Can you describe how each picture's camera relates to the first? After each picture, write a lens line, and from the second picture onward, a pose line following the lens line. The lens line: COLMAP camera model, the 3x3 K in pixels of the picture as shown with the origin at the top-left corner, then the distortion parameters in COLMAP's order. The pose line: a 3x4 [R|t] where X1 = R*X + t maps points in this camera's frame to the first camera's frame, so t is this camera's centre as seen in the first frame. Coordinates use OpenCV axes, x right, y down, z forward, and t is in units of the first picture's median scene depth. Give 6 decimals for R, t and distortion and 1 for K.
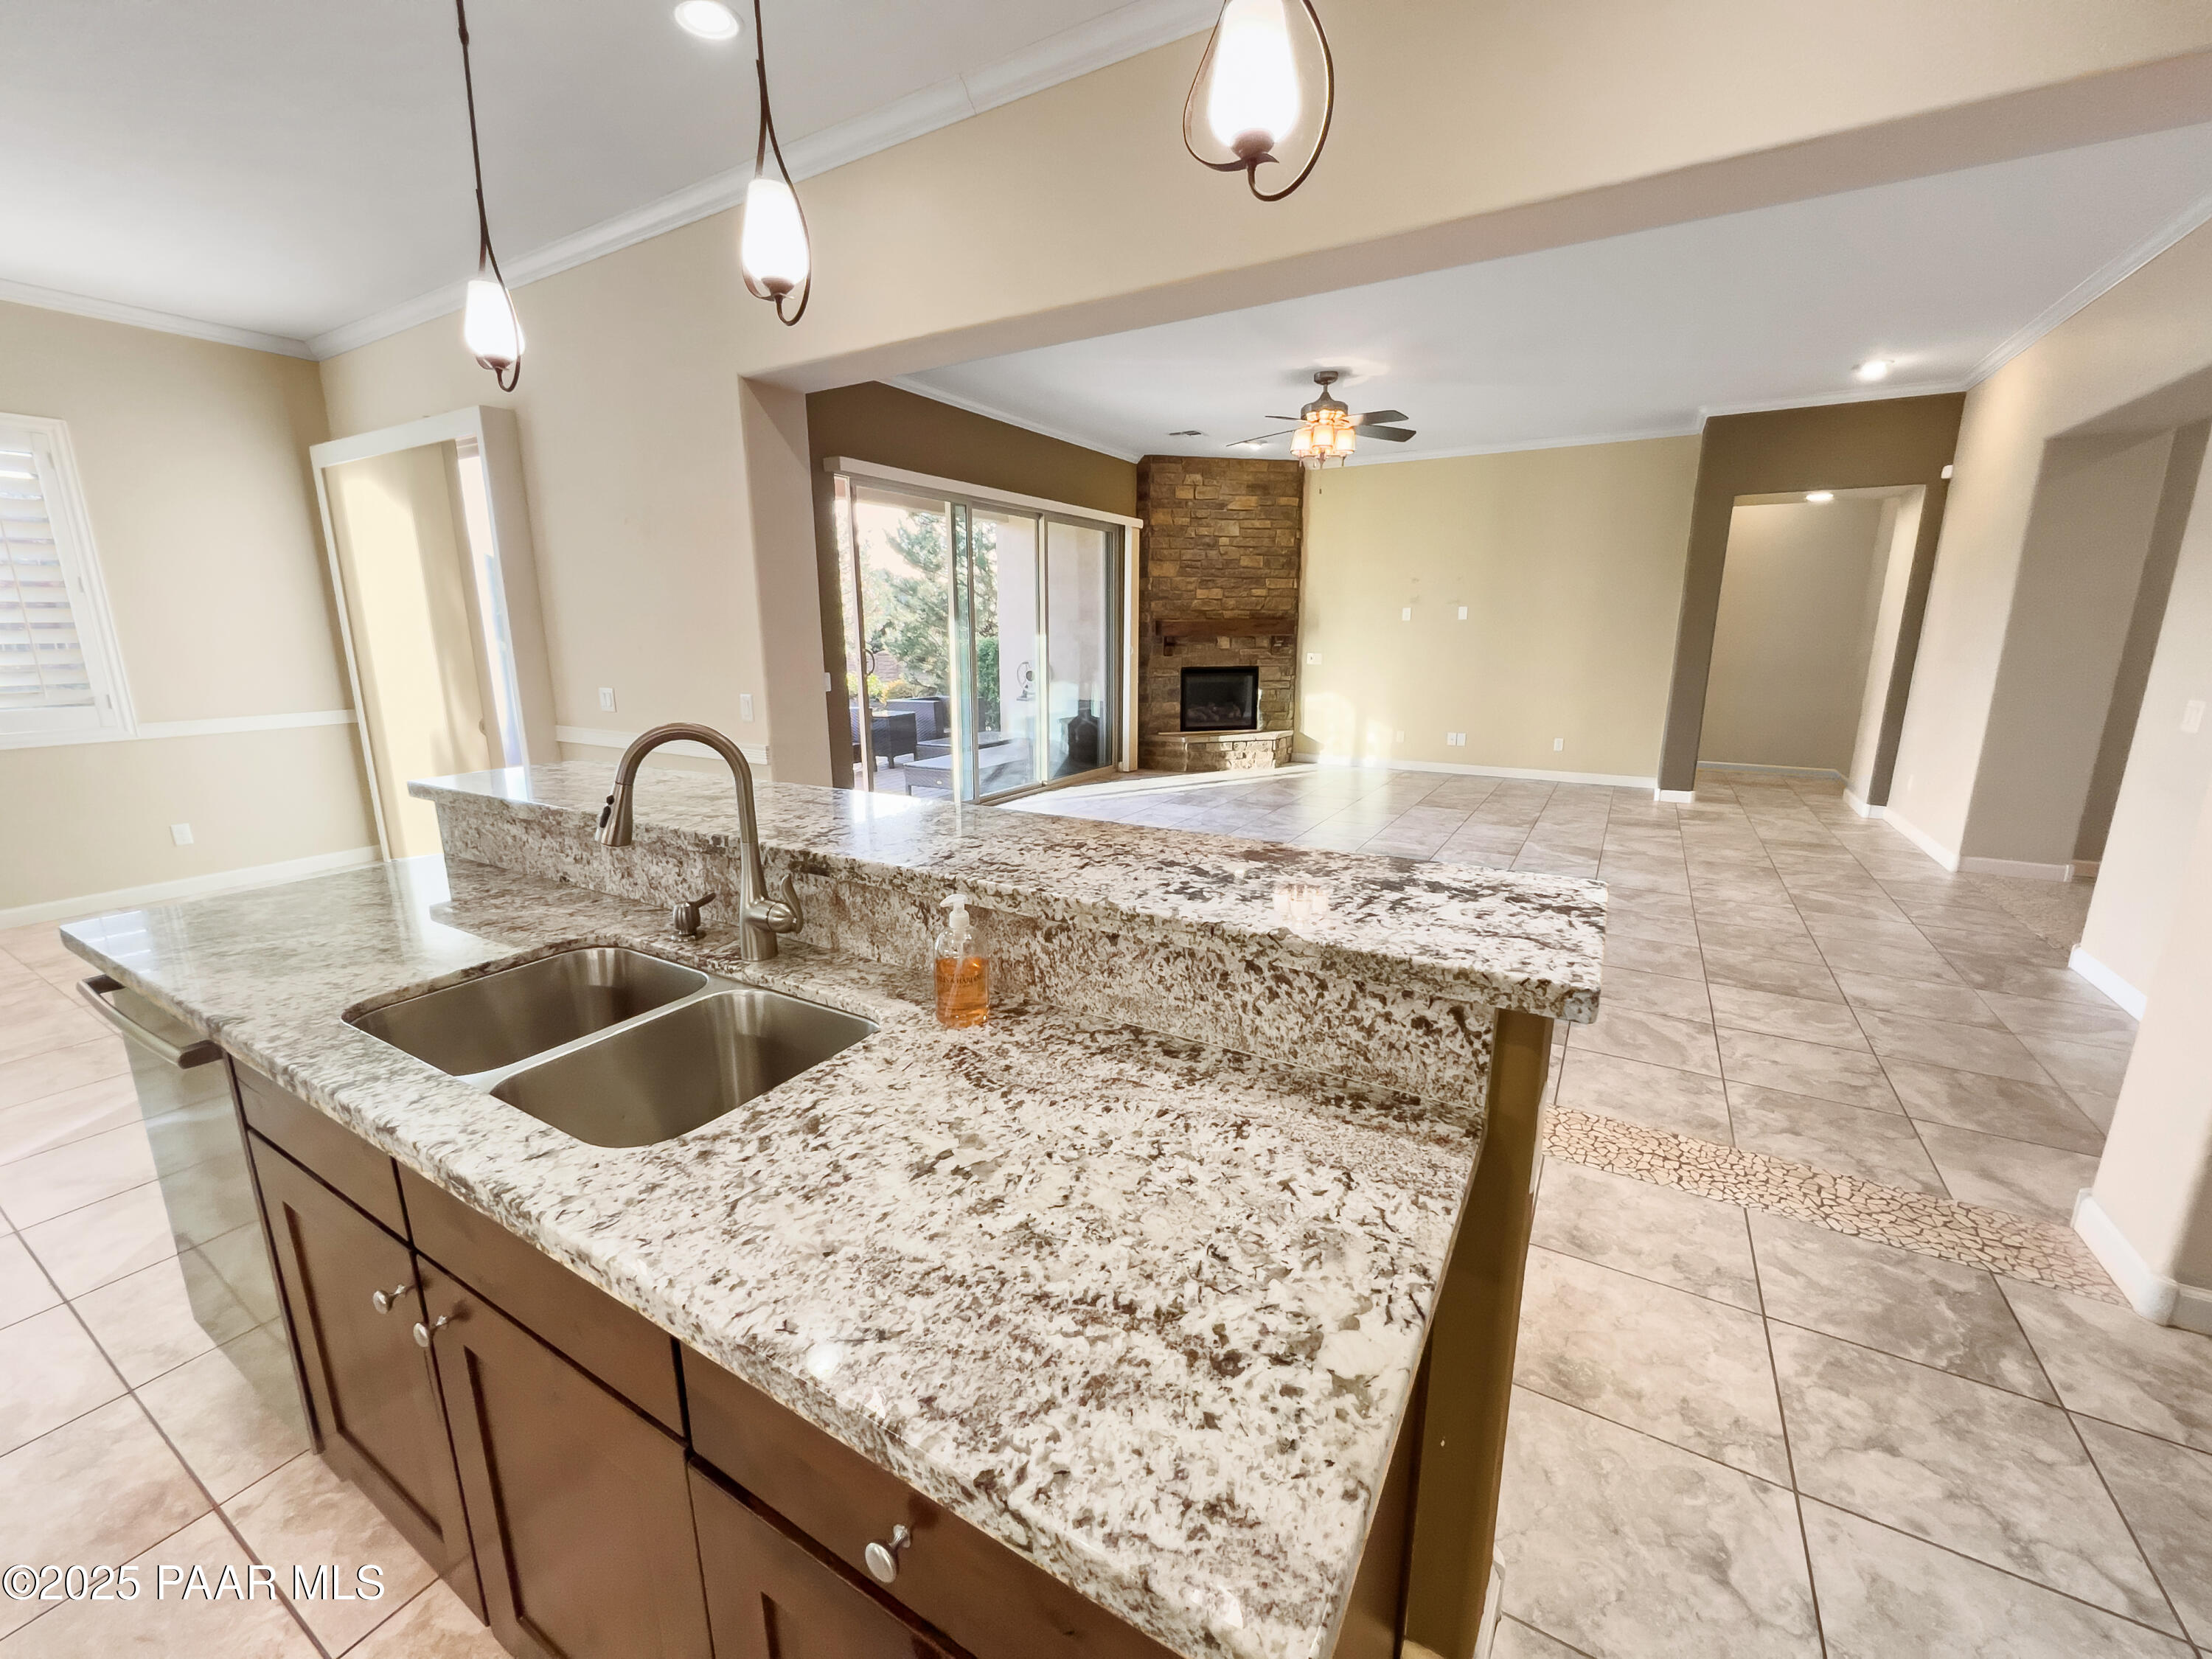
lens RADIAL K [[891.5, 0, 1088.1], [0, 891.5, 829.1], [0, 0, 1]] dist [-0.003042, -0.000269]
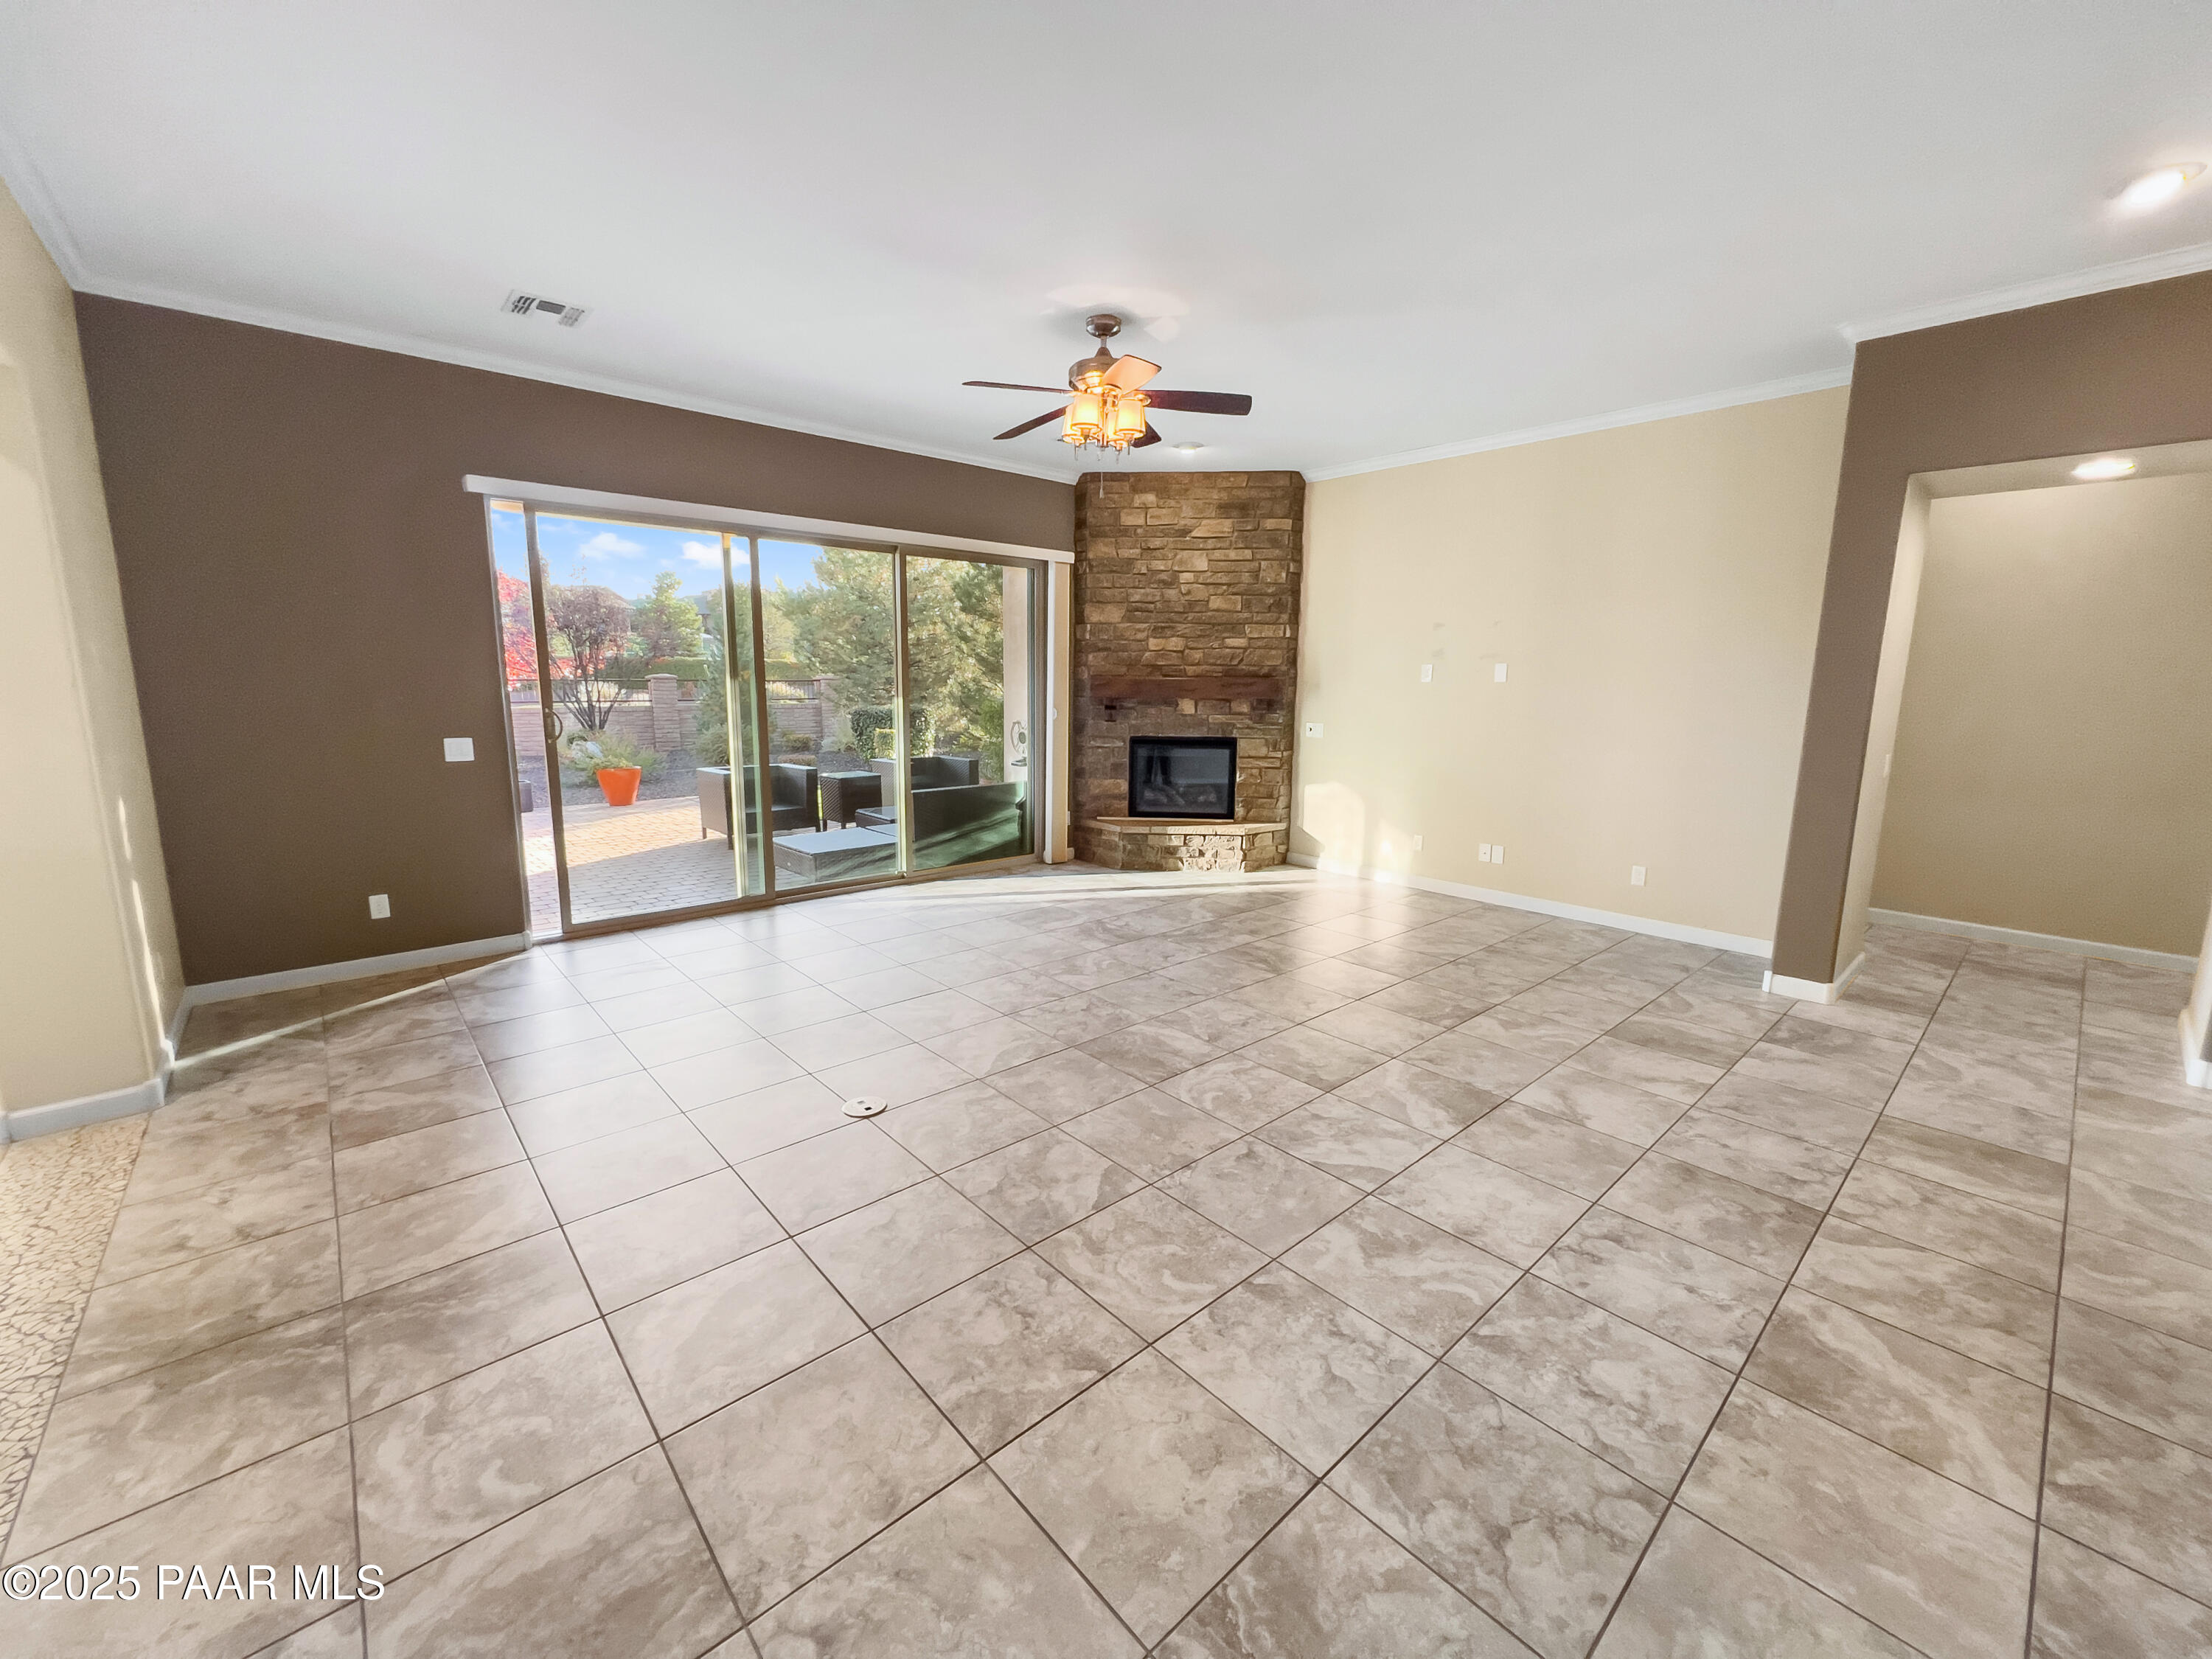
lens RADIAL K [[891.5, 0, 1082.8], [0, 891.5, 823.8], [0, 0, 1]] dist [-0.003042, -0.000269]
pose [[0.954619, 0.061939, -0.291317, 0.303122], [-0.079437, 0.995654, -0.048612, -0.063446], [0.287040, 0.069548, 0.955391, 0.243625]]
